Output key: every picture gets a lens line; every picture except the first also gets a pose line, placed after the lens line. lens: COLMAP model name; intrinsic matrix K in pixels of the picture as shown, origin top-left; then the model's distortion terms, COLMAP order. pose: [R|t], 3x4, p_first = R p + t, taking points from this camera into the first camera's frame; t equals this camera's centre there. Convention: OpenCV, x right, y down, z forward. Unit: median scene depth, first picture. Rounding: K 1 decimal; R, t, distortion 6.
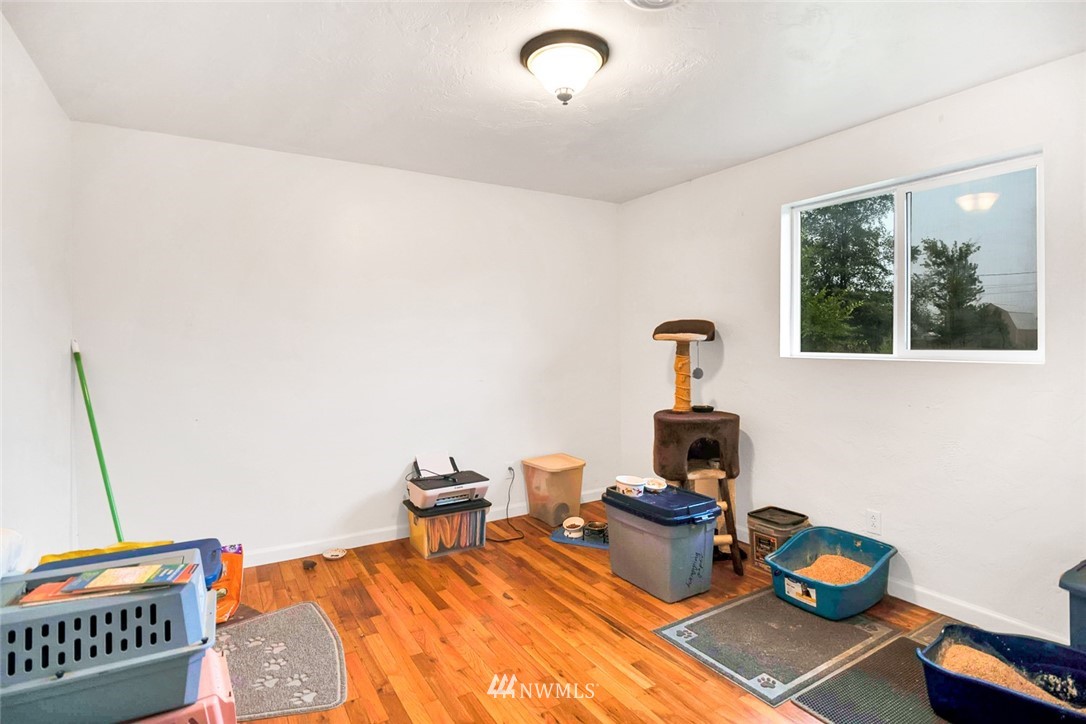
lens RADIAL K [[553.0, 0, 539.2], [0, 553.0, 344.8], [0, 0, 1]] dist [-0.016299, -0.000381]
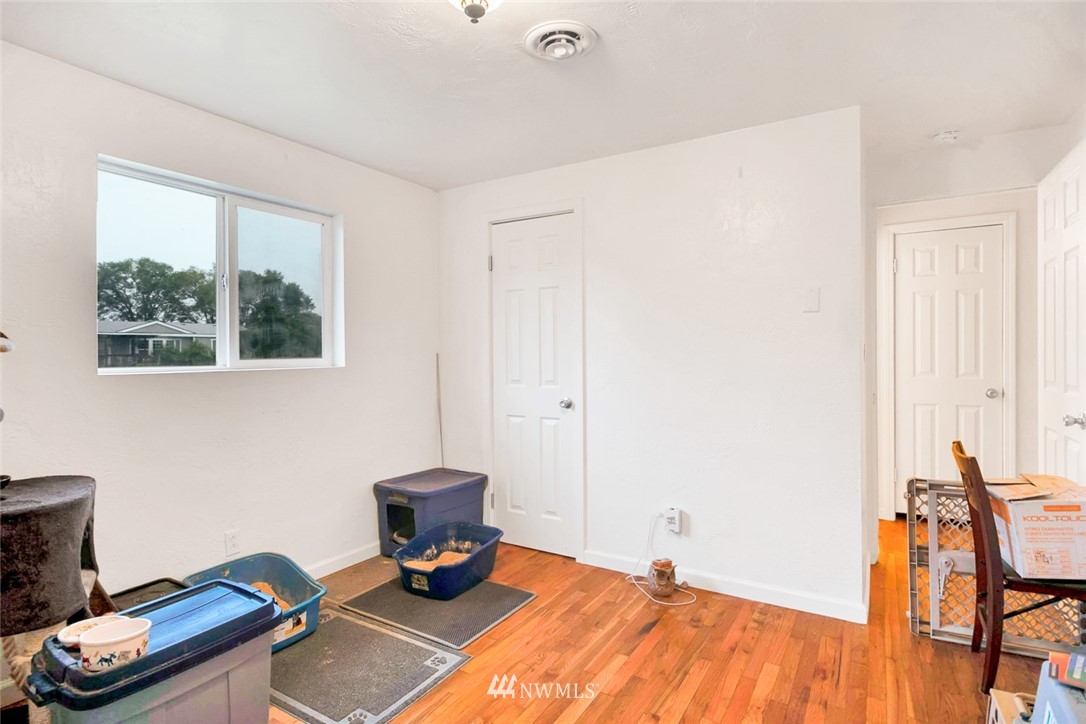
lens RADIAL K [[553.0, 0, 539.2], [0, 553.0, 344.8], [0, 0, 1]] dist [-0.016299, -0.000381]
pose [[-0.457570, 0.018970, 0.888971, -0.574222], [0.015457, 0.999791, -0.013379, 0.003166], [-0.889039, 0.007619, -0.457767, 1.142955]]
